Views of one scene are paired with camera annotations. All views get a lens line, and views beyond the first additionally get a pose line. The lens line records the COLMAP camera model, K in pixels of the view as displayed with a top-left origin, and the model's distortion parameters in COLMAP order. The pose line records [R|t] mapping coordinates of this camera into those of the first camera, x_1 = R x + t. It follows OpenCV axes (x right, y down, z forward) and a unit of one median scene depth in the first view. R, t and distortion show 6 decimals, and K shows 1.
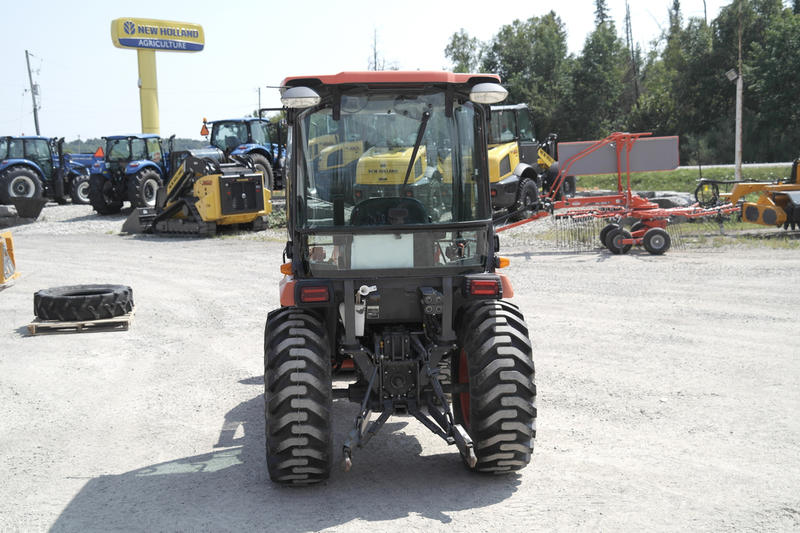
lens RADIAL K [[1006.3, 0, 400.0], [0, 1006.3, 266.5], [0, 0, 1]] dist [0.002833, 0.307299]
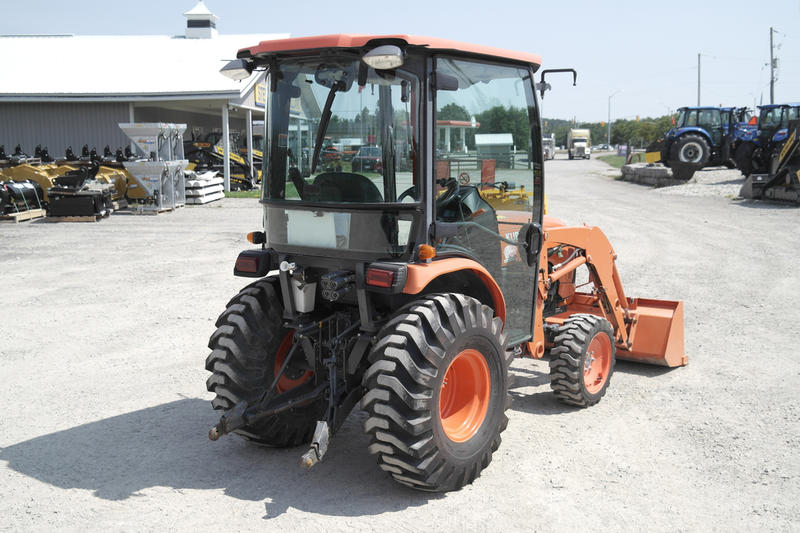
lens RADIAL K [[889.0, 0, 400.0], [0, 889.0, 266.5], [0, 0, 1]] dist [0.014510, 0.023265]
pose [[0.735255, 0.109255, -0.668927, 0.109811], [-0.075716, 0.993985, 0.079122, -0.009304], [0.673549, -0.007526, 0.739105, 0.076295]]
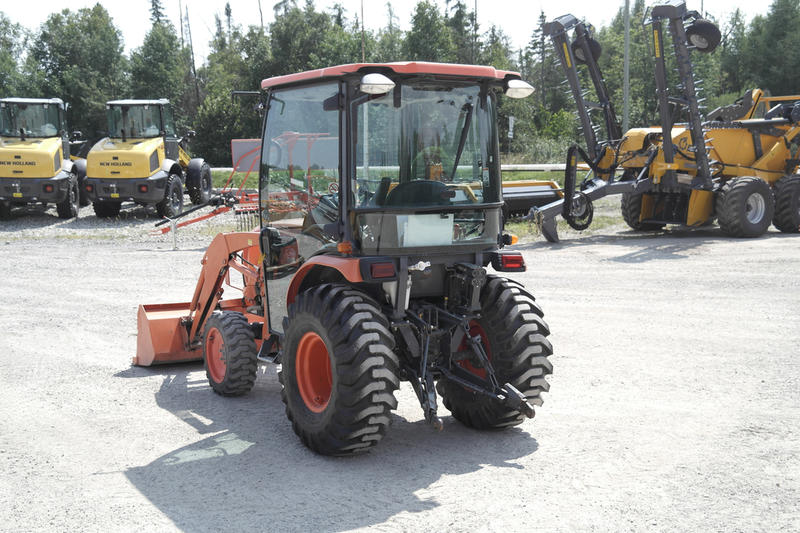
lens RADIAL K [[1006.3, 0, 400.0], [0, 1006.3, 266.5], [0, 0, 1]] dist [0.002833, 0.307299]
pose [[0.907589, -0.019870, 0.419390, -0.088805], [0.019983, 0.999792, 0.004126, 0.003399], [-0.419385, 0.004636, 0.907797, 0.005312]]
